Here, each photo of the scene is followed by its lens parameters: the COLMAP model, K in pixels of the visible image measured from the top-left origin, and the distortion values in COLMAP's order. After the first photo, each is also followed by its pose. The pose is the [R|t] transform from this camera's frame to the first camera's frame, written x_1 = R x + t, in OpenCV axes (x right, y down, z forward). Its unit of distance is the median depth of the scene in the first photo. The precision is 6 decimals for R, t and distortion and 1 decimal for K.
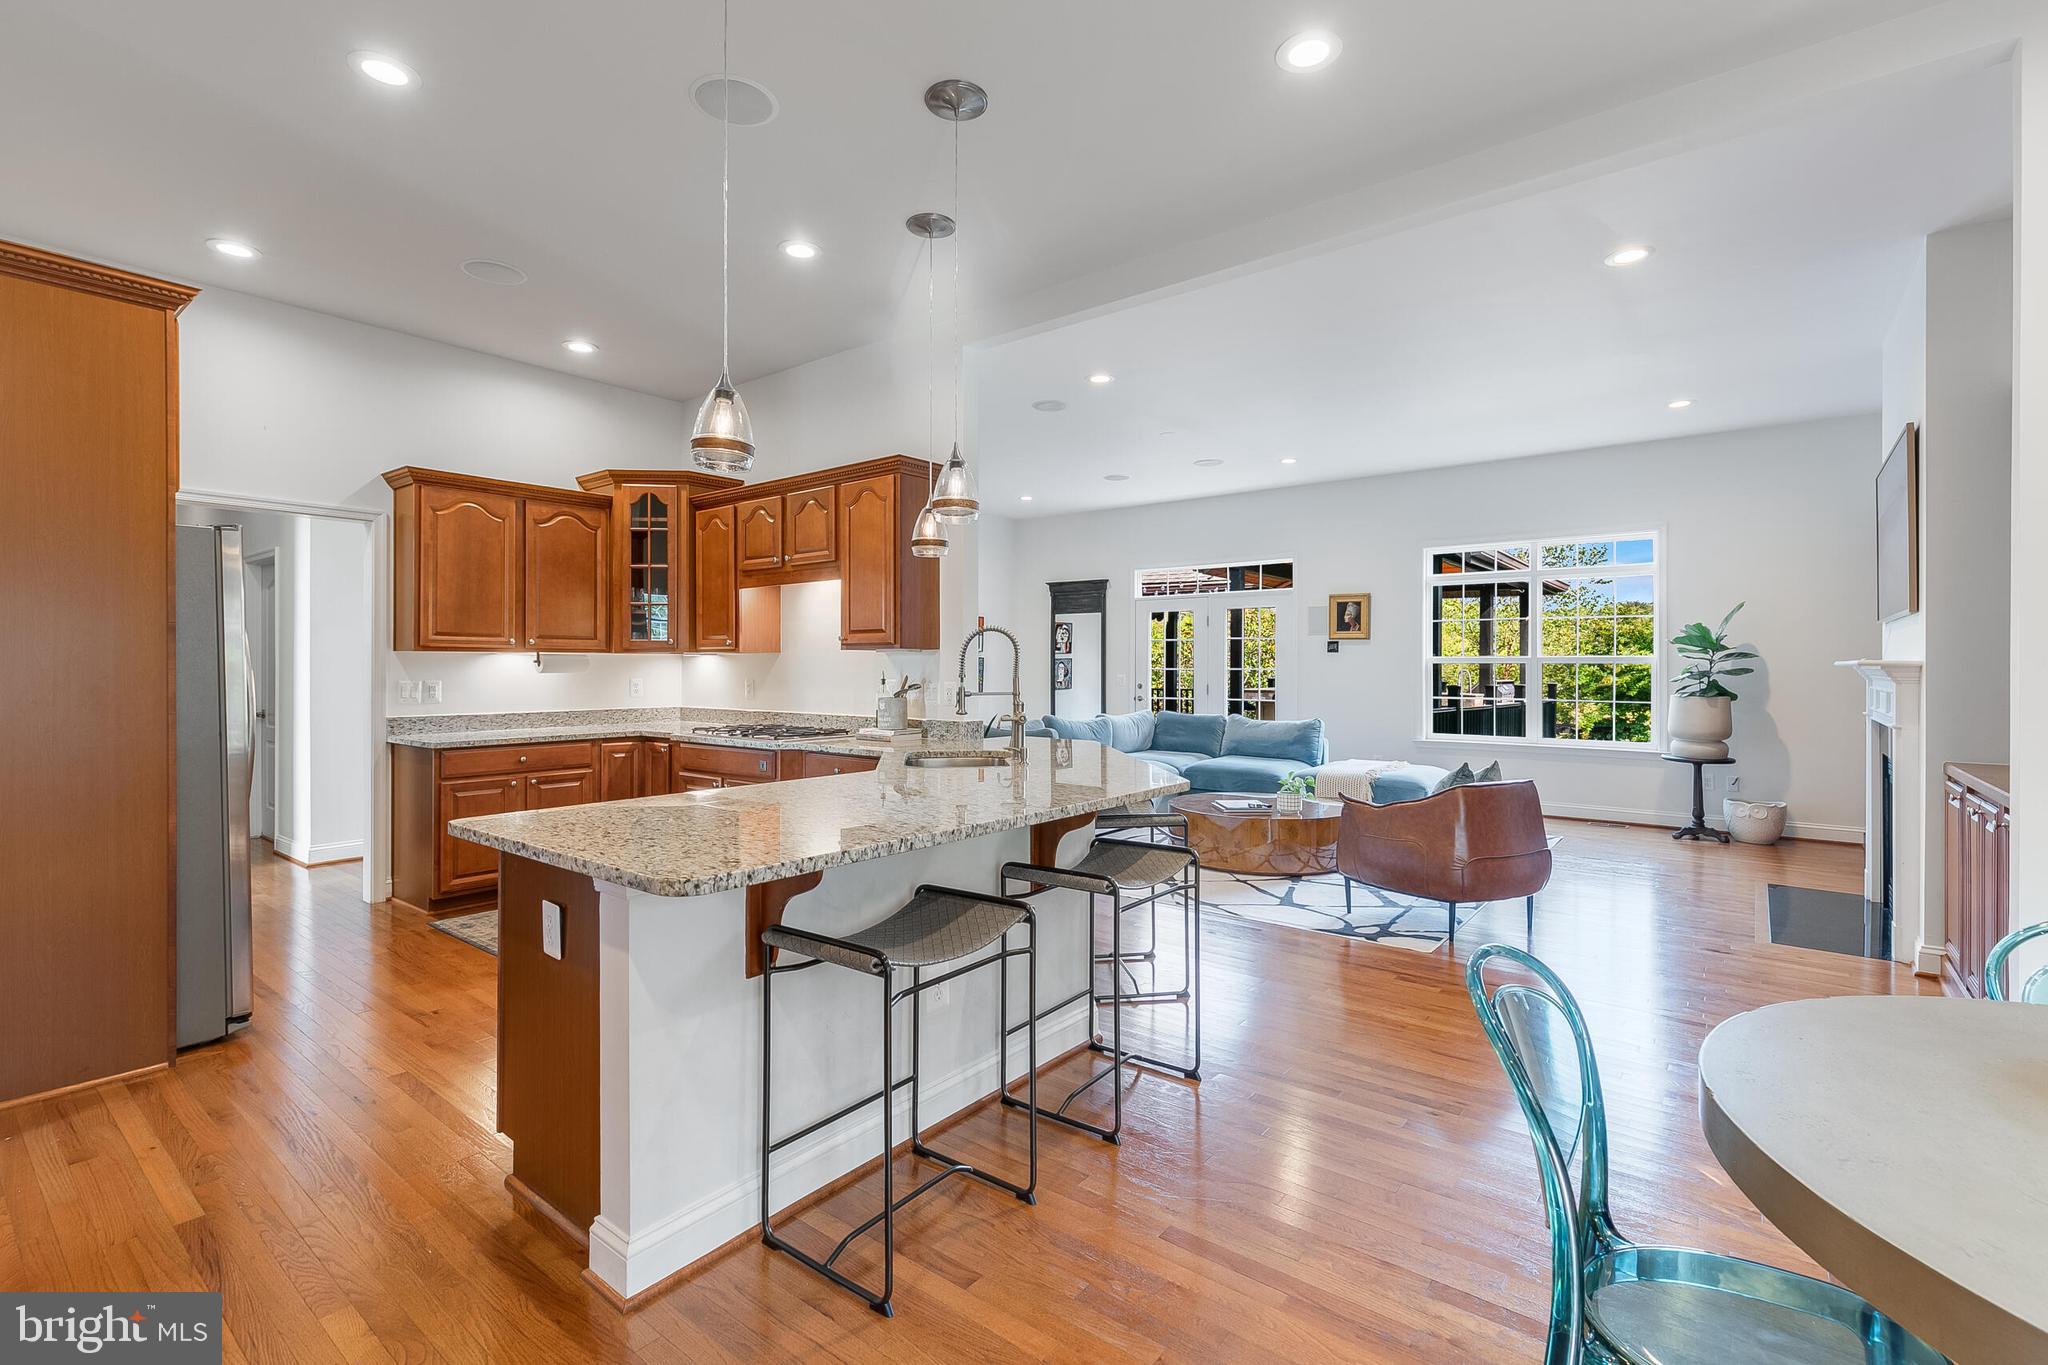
lens RADIAL K [[915.7, 0, 1024.3], [0, 915.7, 669.3], [0, 0, 1]] dist [0.002068, -0.000079]
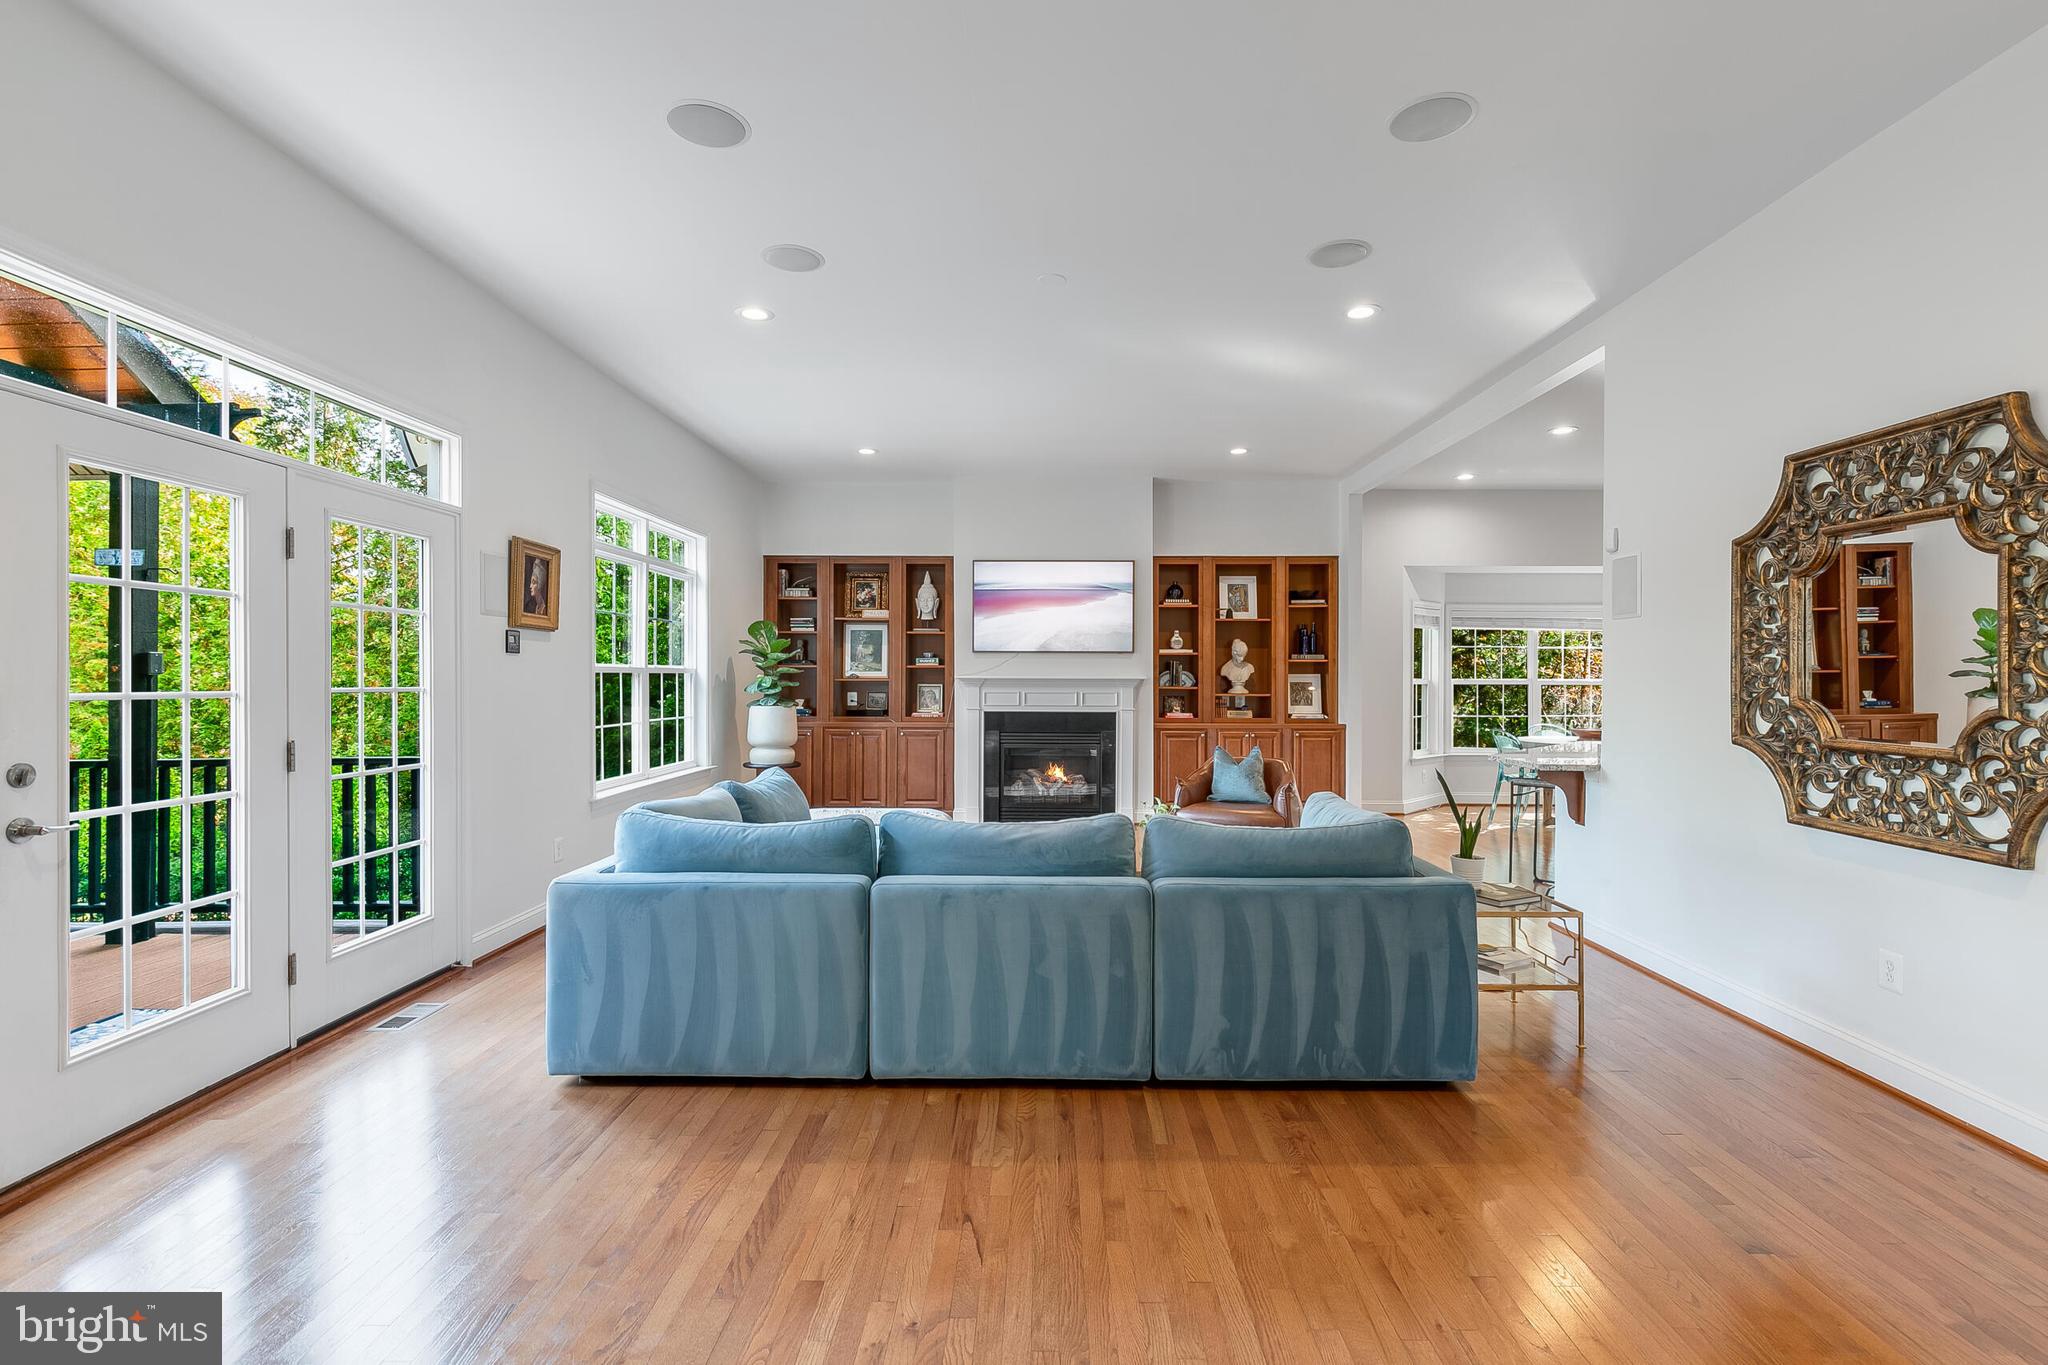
lens RADIAL K [[926.6, 0, 1026.9], [0, 926.6, 674.5], [0, 0, 1]] dist [0.004042, -0.000090]
pose [[-0.606706, -0.002813, 0.794922, -0.308720], [-0.001649, 0.999996, 0.002281, -0.010986], [-0.794925, 0.000073, -0.606708, 1.422423]]
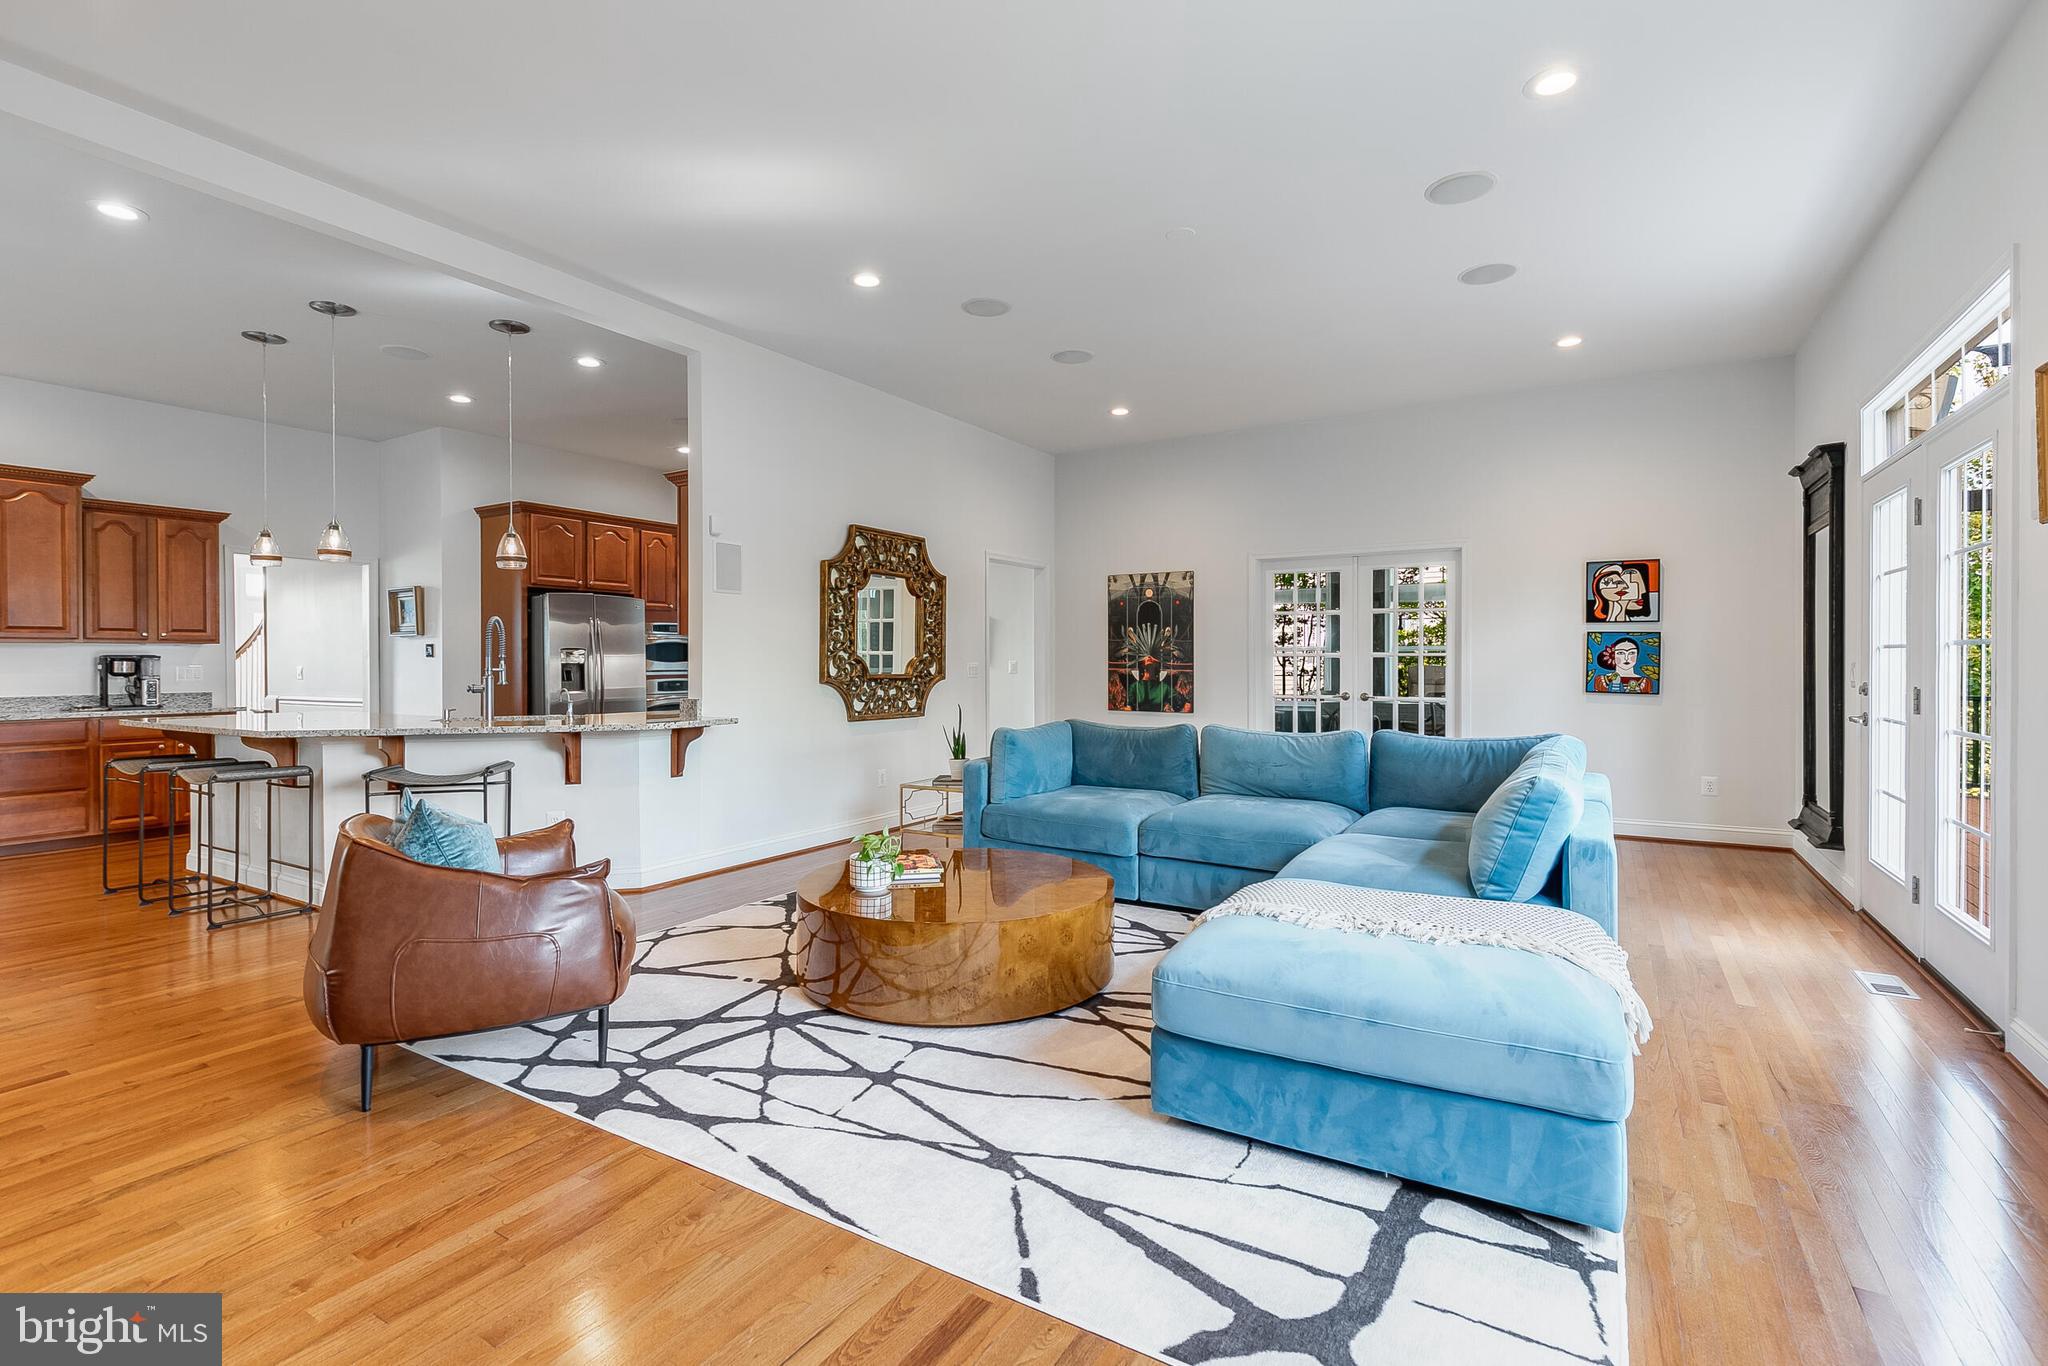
lens RADIAL K [[938.4, 0, 1018.4], [0, 938.4, 666.3], [0, 0, 1]] dist [0.004465, 0.000178]
pose [[0.121763, 0.000710, -0.992559, 0.756098], [0.000255, 1.000000, 0.000747, 0.012153], [0.992559, -0.000344, 0.121762, 0.864667]]
